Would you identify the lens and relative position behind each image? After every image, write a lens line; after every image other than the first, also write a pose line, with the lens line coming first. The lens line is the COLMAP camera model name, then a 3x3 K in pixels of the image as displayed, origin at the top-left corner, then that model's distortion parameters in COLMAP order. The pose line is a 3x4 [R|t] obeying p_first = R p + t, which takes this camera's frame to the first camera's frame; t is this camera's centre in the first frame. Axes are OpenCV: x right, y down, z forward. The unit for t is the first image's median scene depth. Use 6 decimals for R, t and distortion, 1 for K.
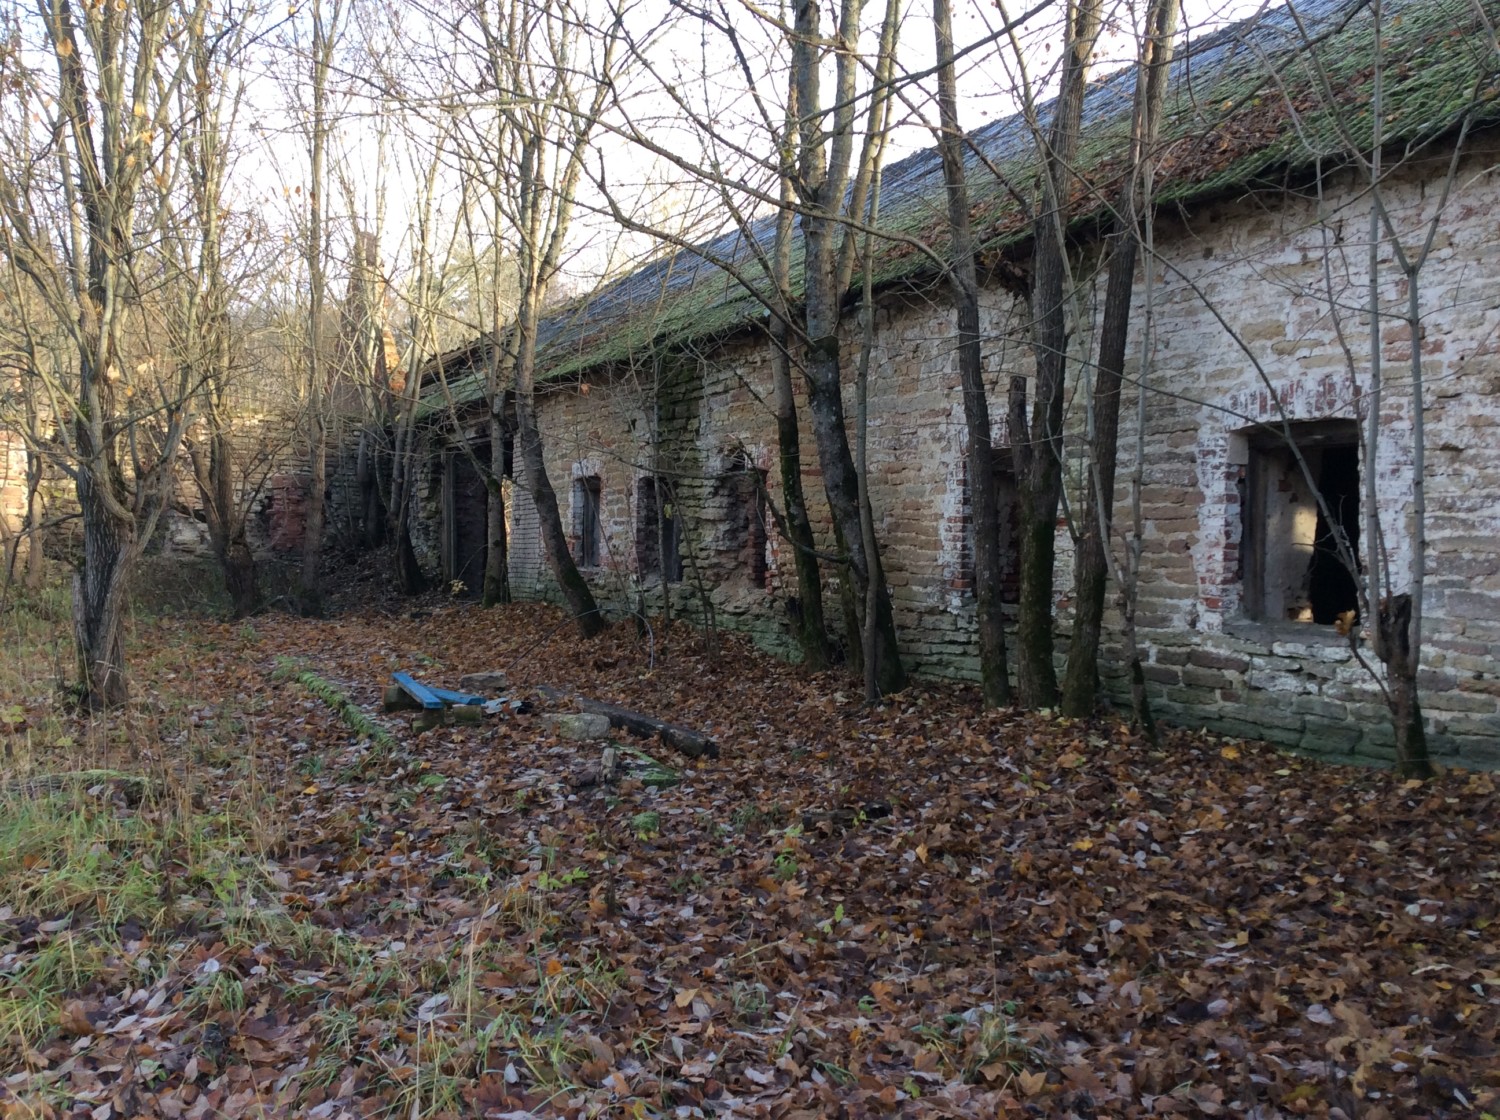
lens RADIAL K [[1342.5, 0, 743.9], [0, 1342.5, 550.0], [0, 0, 1]] dist [0.104313, -0.177610]
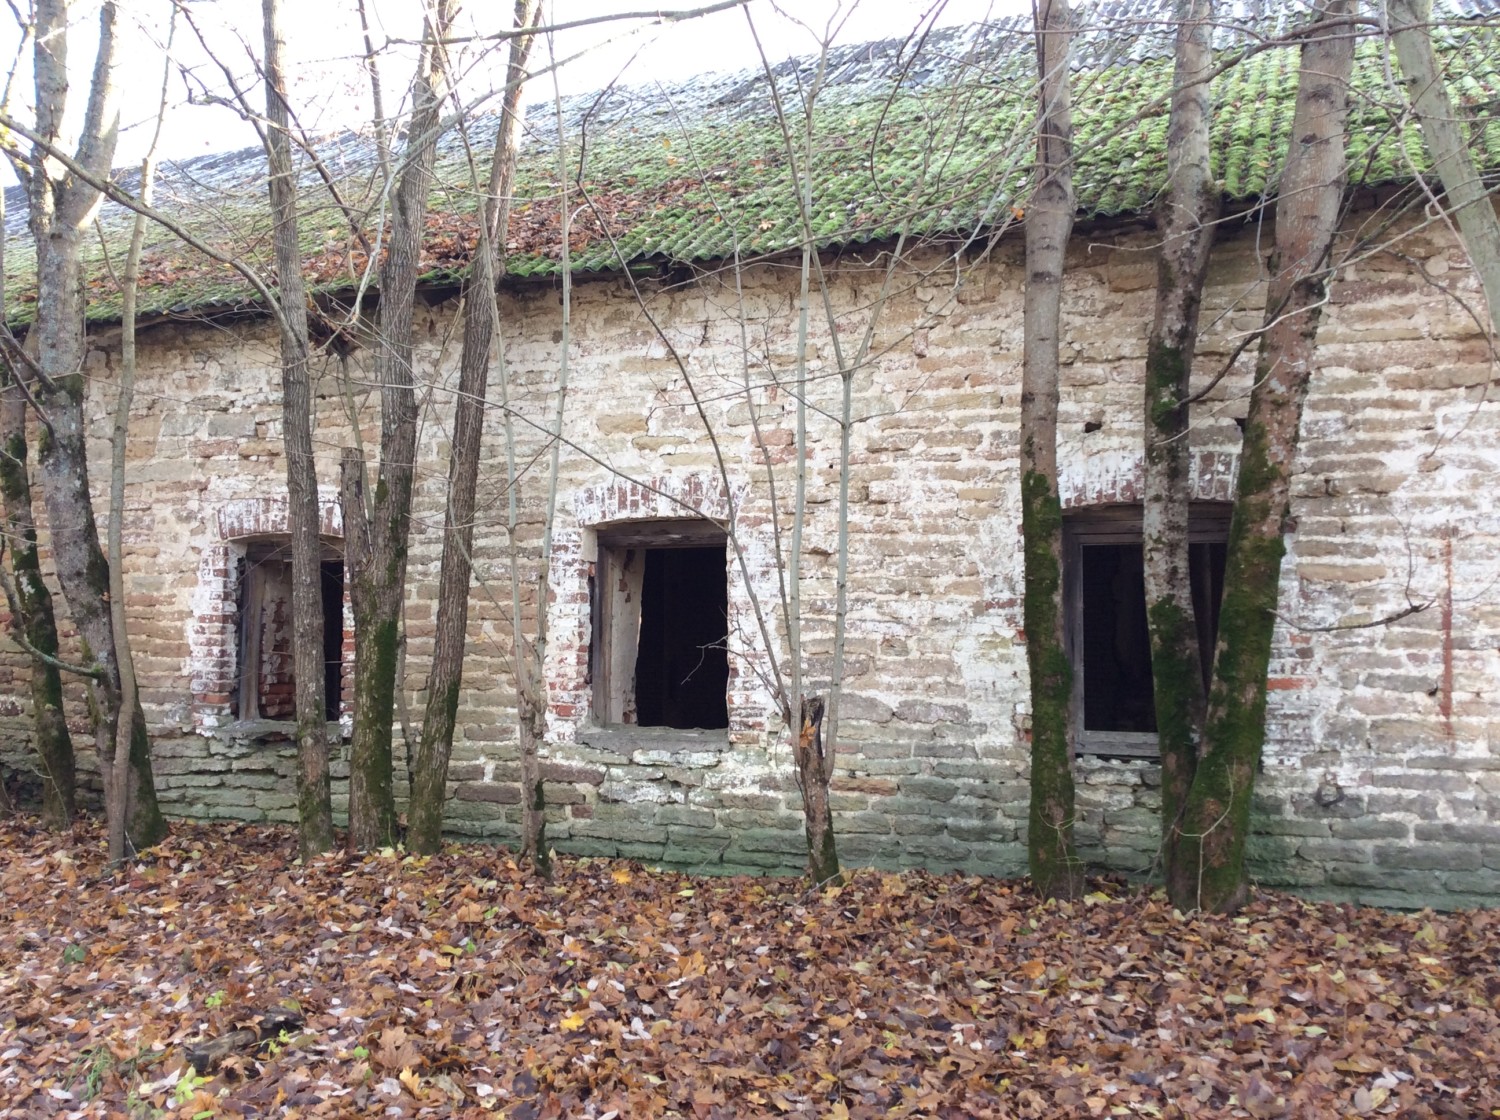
lens RADIAL K [[1342.5, 0, 754.9], [0, 1342.5, 552.0], [0, 0, 1]] dist [0.104313, -0.177610]
pose [[0.775816, 0.035140, 0.629980, -0.134590], [0.009283, 0.997704, -0.067084, -0.006057], [-0.630891, 0.057894, 0.773709, 0.205383]]
